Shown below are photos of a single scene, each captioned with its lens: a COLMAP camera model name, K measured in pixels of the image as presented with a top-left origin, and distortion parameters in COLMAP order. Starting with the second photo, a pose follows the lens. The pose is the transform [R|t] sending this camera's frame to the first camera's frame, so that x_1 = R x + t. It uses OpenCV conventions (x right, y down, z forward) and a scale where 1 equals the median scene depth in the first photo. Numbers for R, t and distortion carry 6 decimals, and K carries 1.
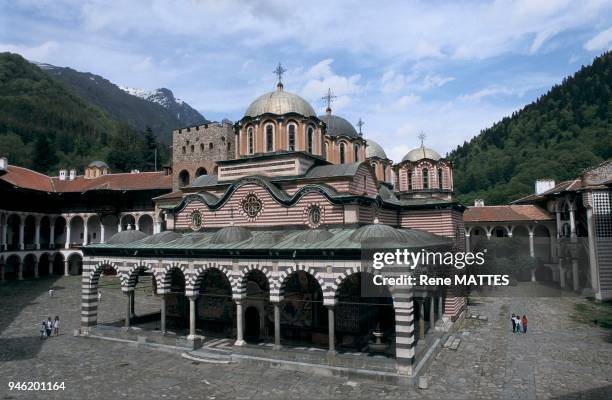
lens RADIAL K [[435.2, 0, 306.0], [0, 435.2, 200.0], [0, 0, 1]] dist [-0.071195, 0.001863]
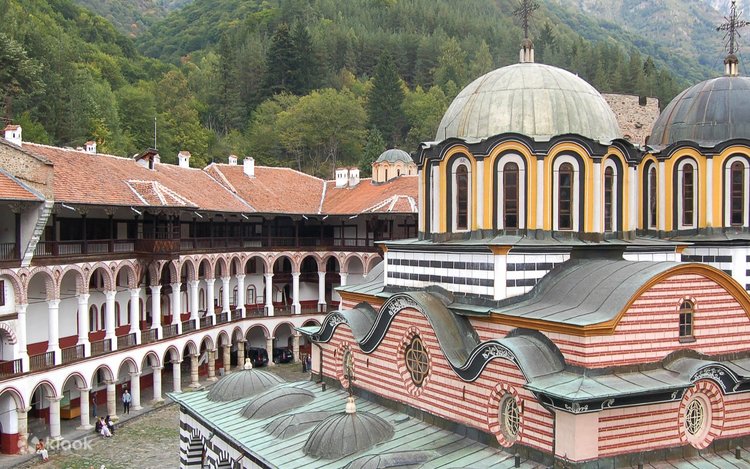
lens RADIAL K [[876.6, 0, 373.8], [0, 876.6, 248.1], [0, 0, 1]] dist [-0.107742, -0.011434]
pose [[0.796675, 0.023717, -0.603942, 0.386135], [0.042921, 0.994487, 0.095671, -0.191949], [0.602882, -0.102140, 0.791265, 0.299836]]
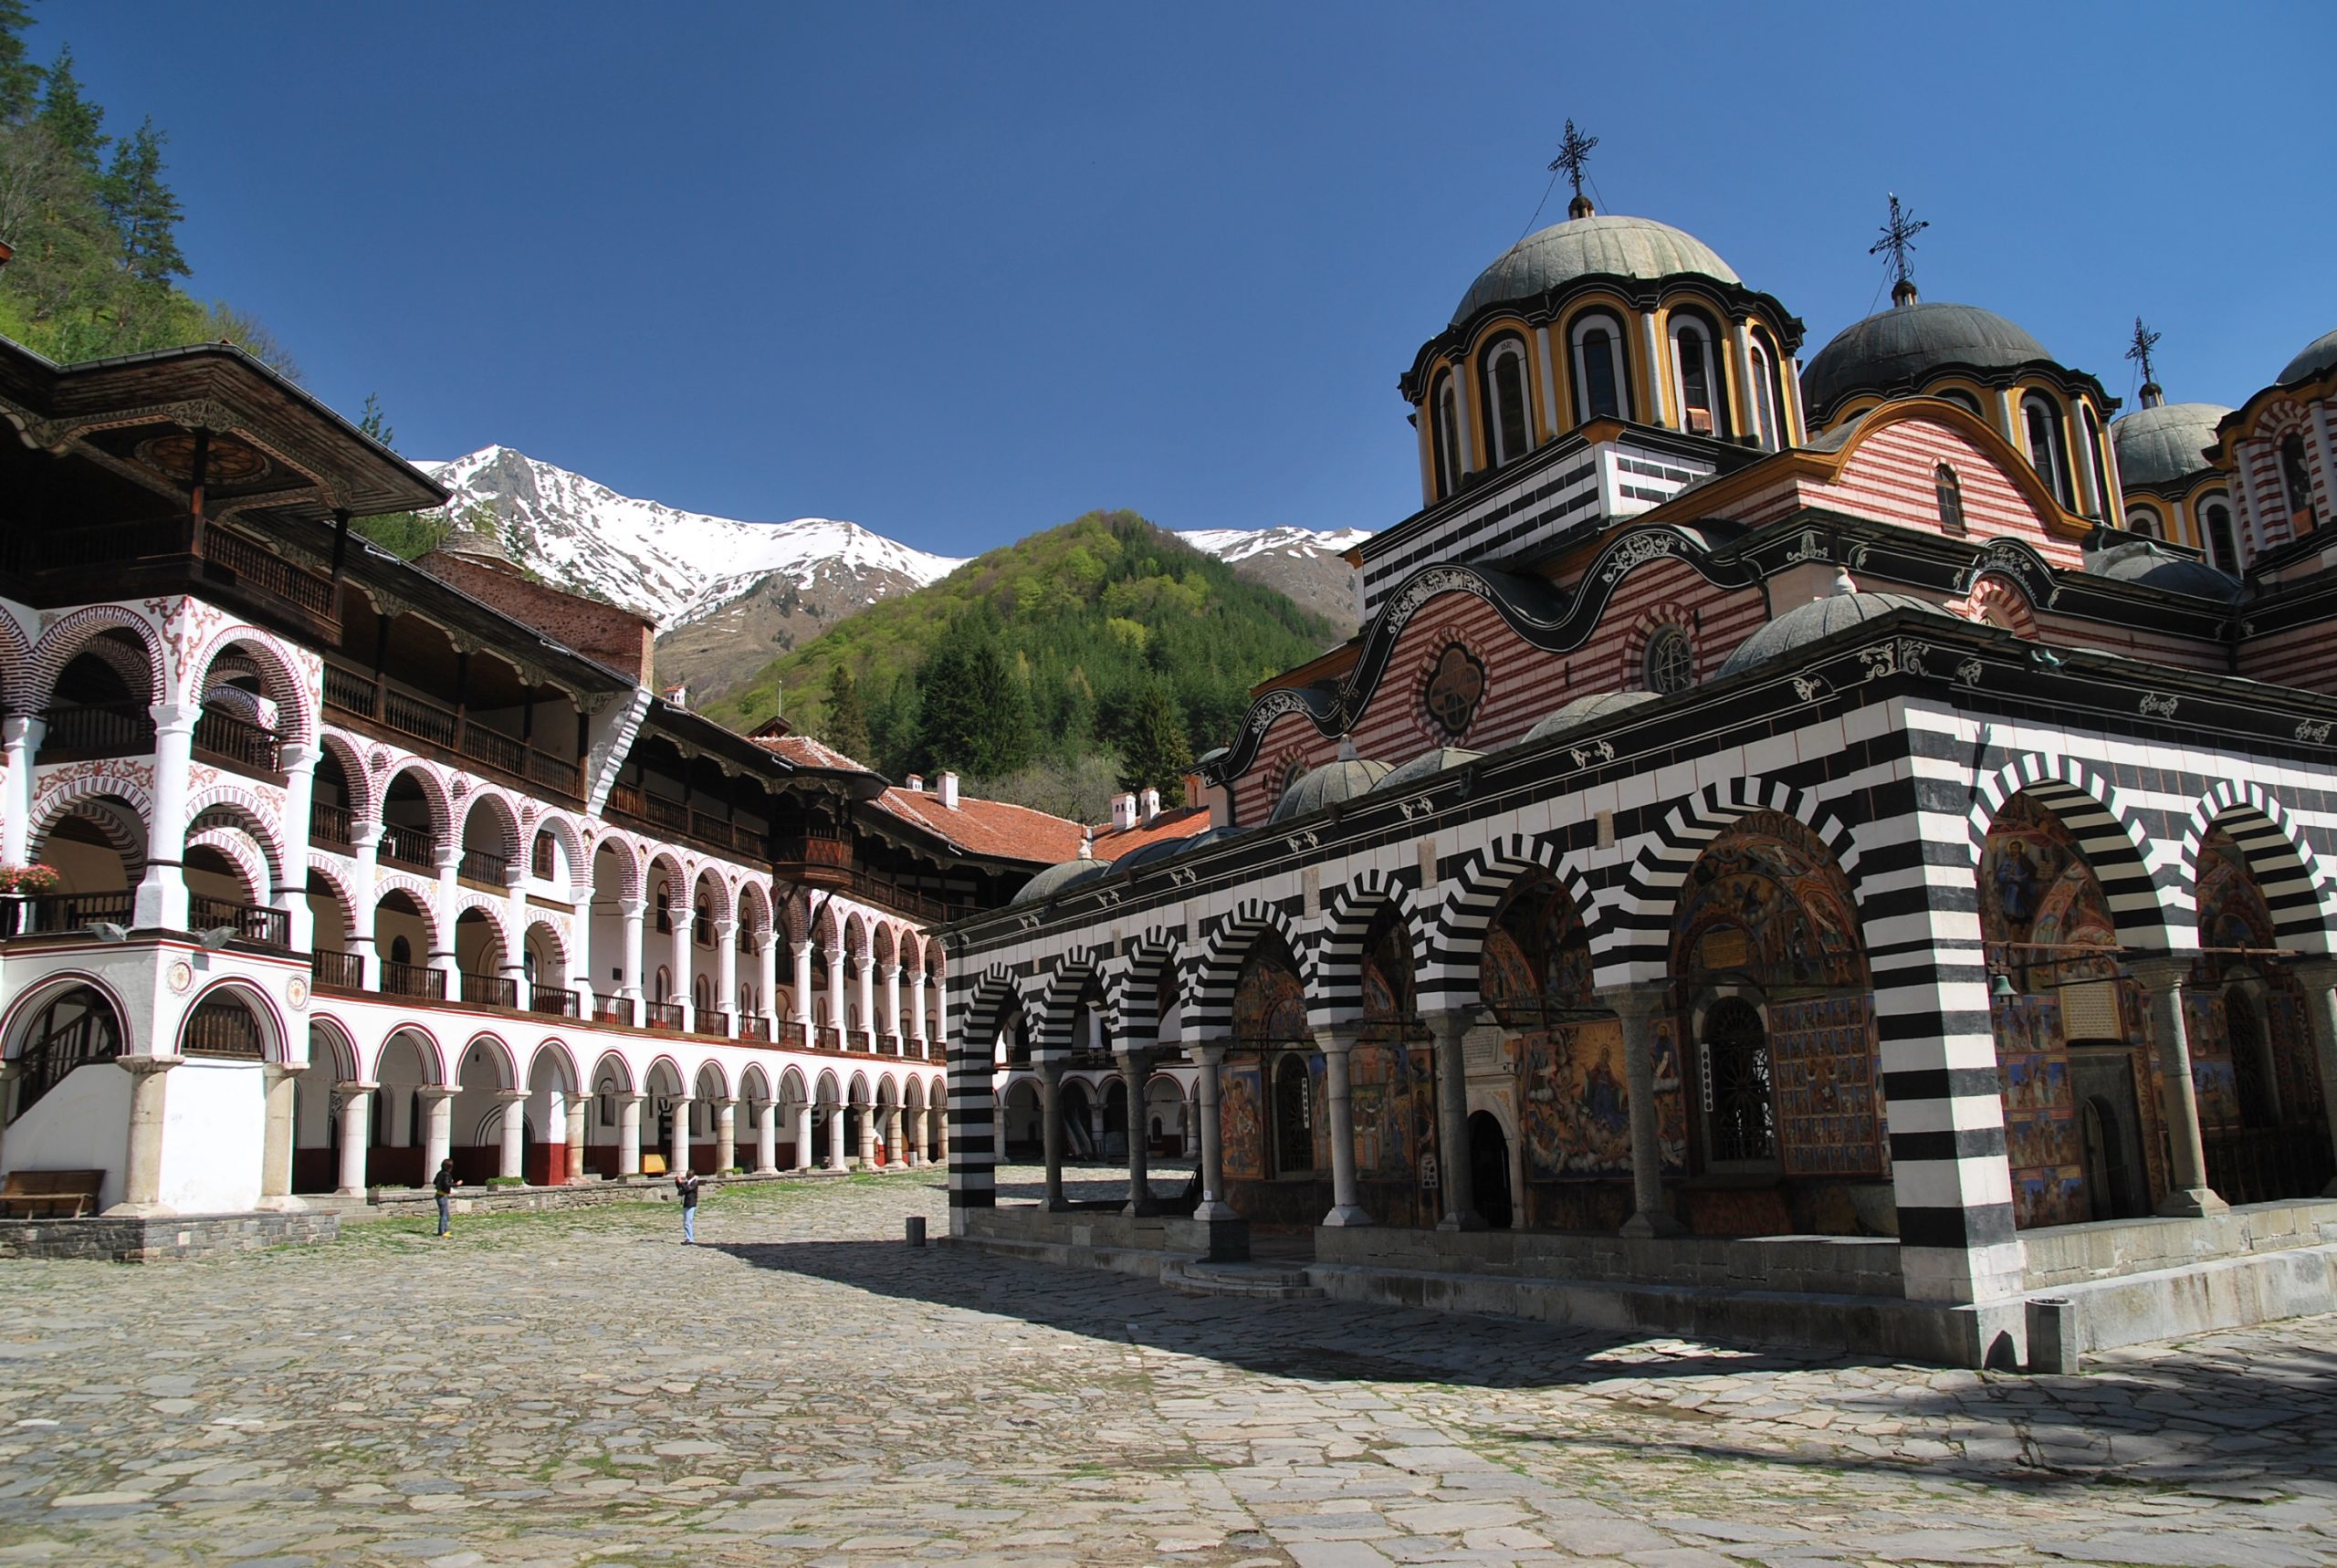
lens RADIAL K [[1715.2, 0, 1168.5], [0, 1715.2, 784.0], [0, 0, 1]] dist [-0.102790, 0.000872]
pose [[0.819455, -0.134982, -0.557022, 0.275529], [0.079046, 0.989201, -0.123424, 0.177648], [0.567666, 0.057110, 0.821276, 0.145692]]
